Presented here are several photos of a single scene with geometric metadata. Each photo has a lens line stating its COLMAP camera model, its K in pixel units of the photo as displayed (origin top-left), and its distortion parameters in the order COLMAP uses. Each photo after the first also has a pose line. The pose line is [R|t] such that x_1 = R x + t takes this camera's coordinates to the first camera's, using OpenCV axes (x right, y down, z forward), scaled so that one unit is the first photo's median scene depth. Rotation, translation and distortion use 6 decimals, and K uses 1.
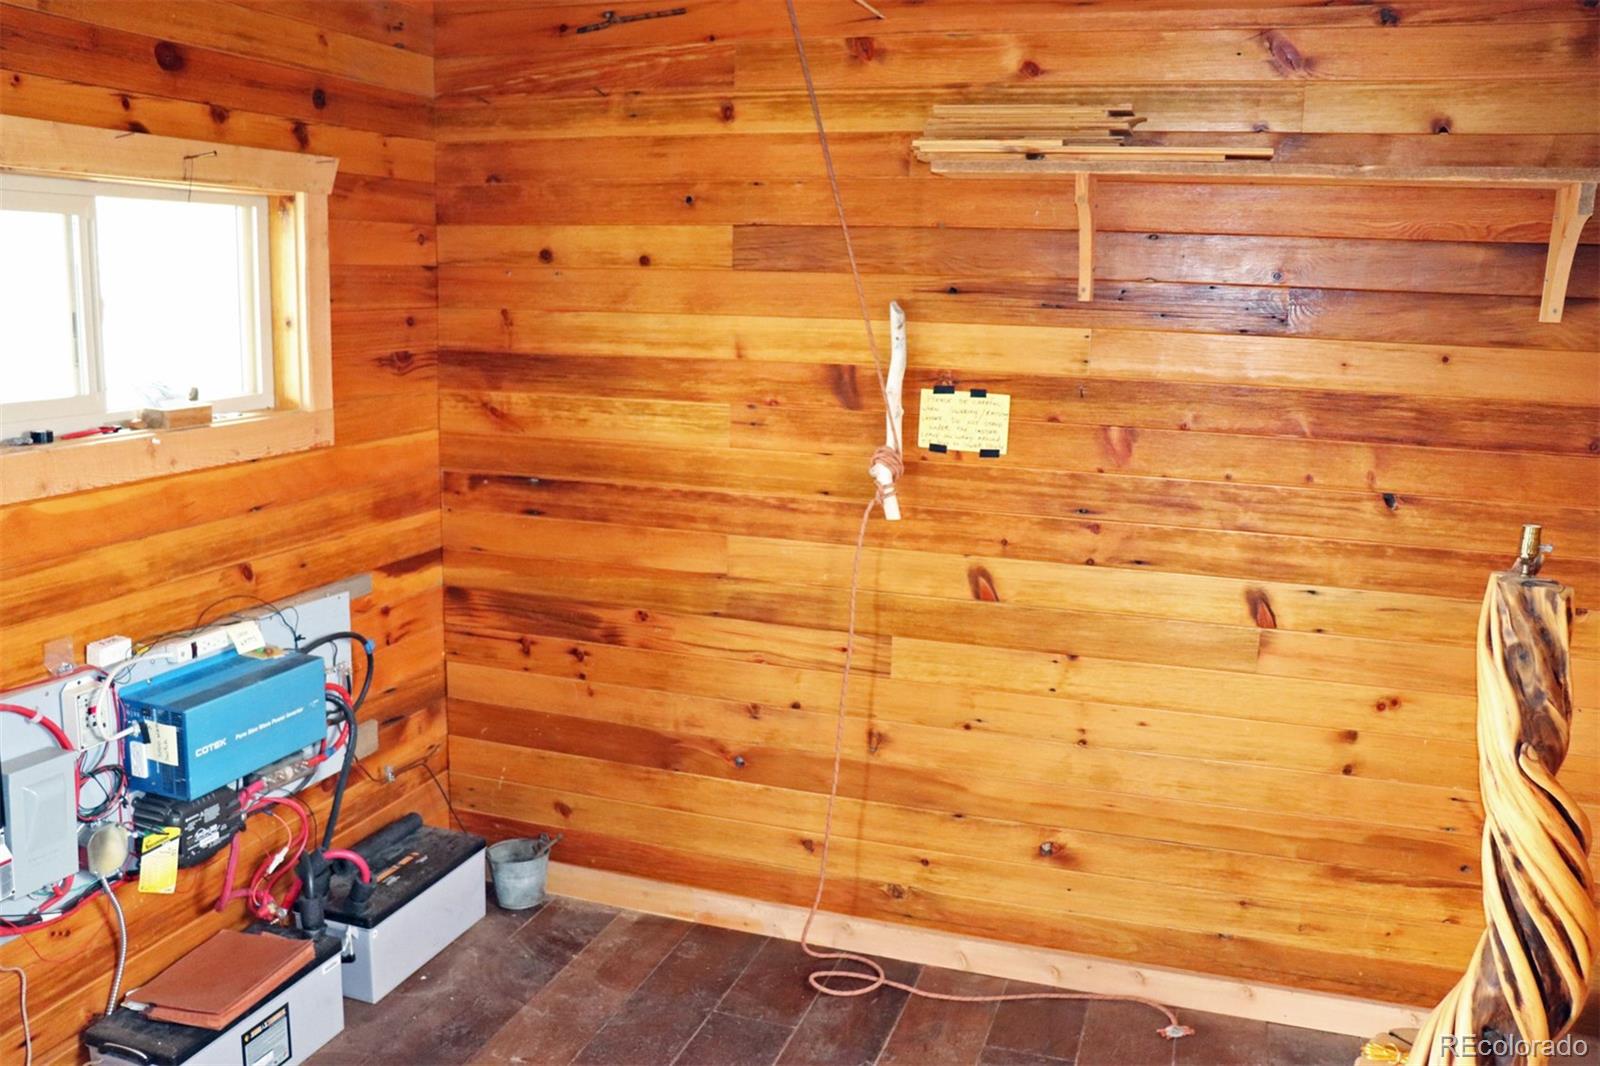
lens RADIAL K [[1333.9, 0, 778.5], [0, 1333.9, 526.8], [0, 0, 1]] dist [-0.177295, 0.174724]
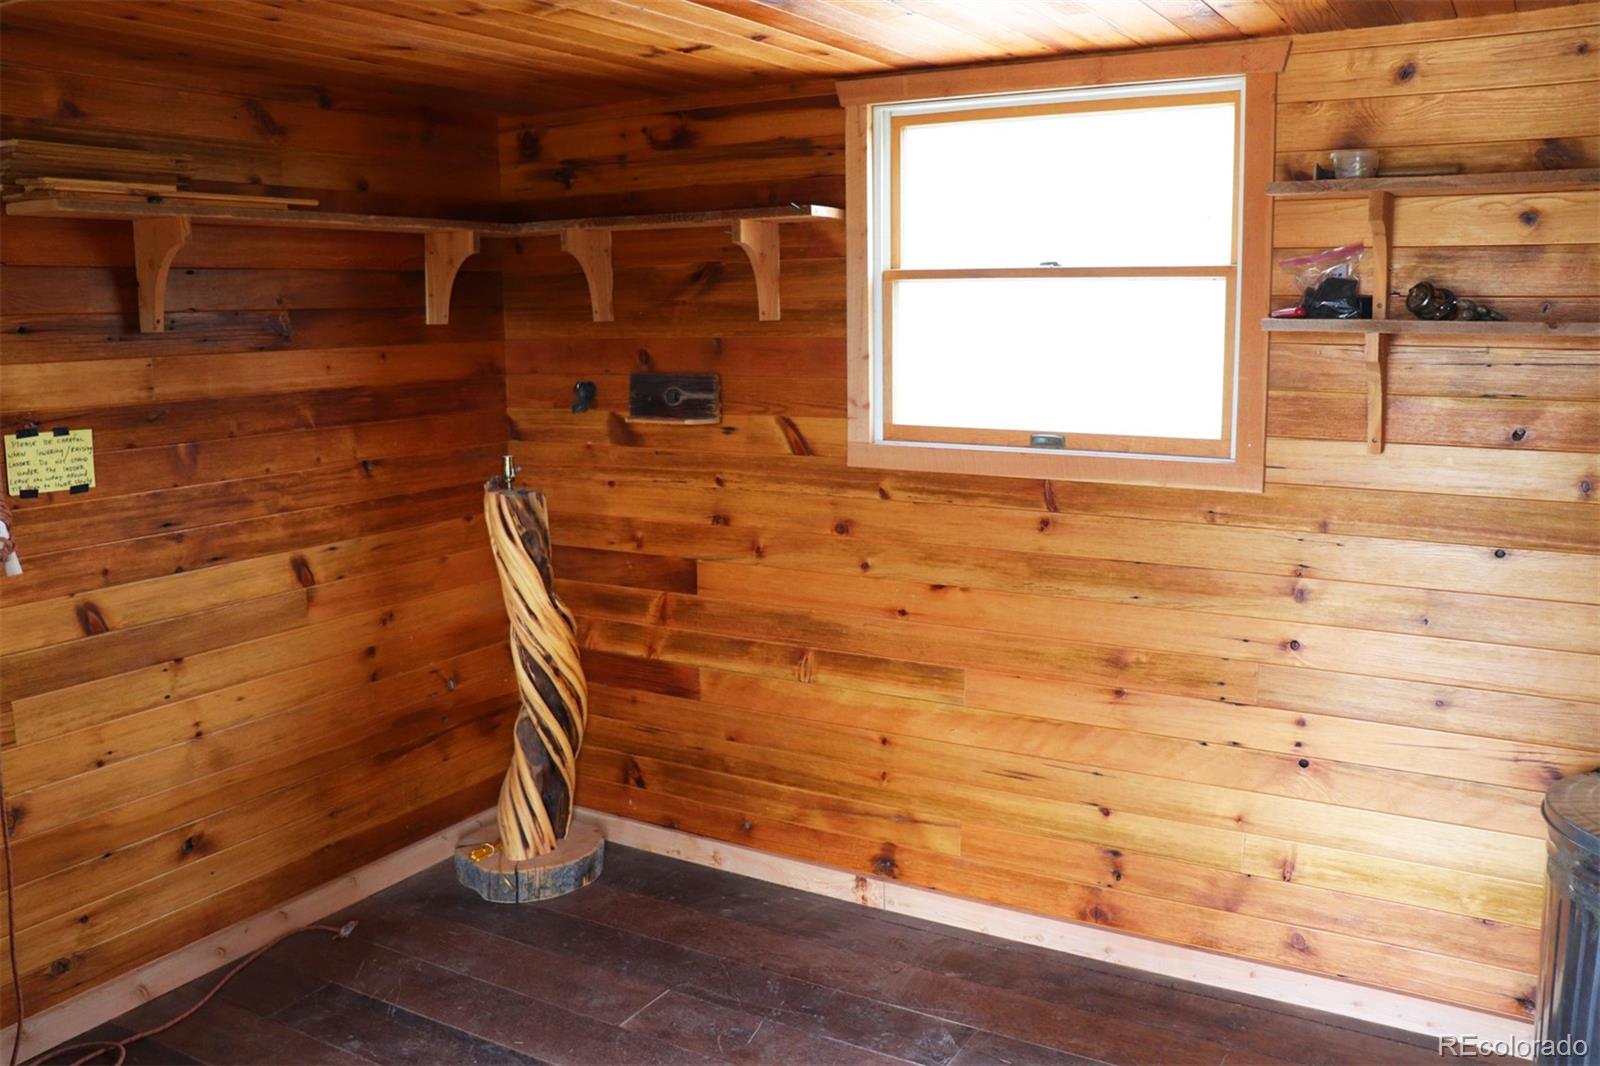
lens RADIAL K [[1333.9, 0, 778.5], [0, 1333.9, 526.8], [0, 0, 1]] dist [-0.177295, 0.174724]
pose [[0.215522, -0.183076, 0.959184, -0.685110], [0.197181, 0.970193, 0.140873, -0.061524], [-0.956384, 0.158772, 0.245197, 0.260373]]
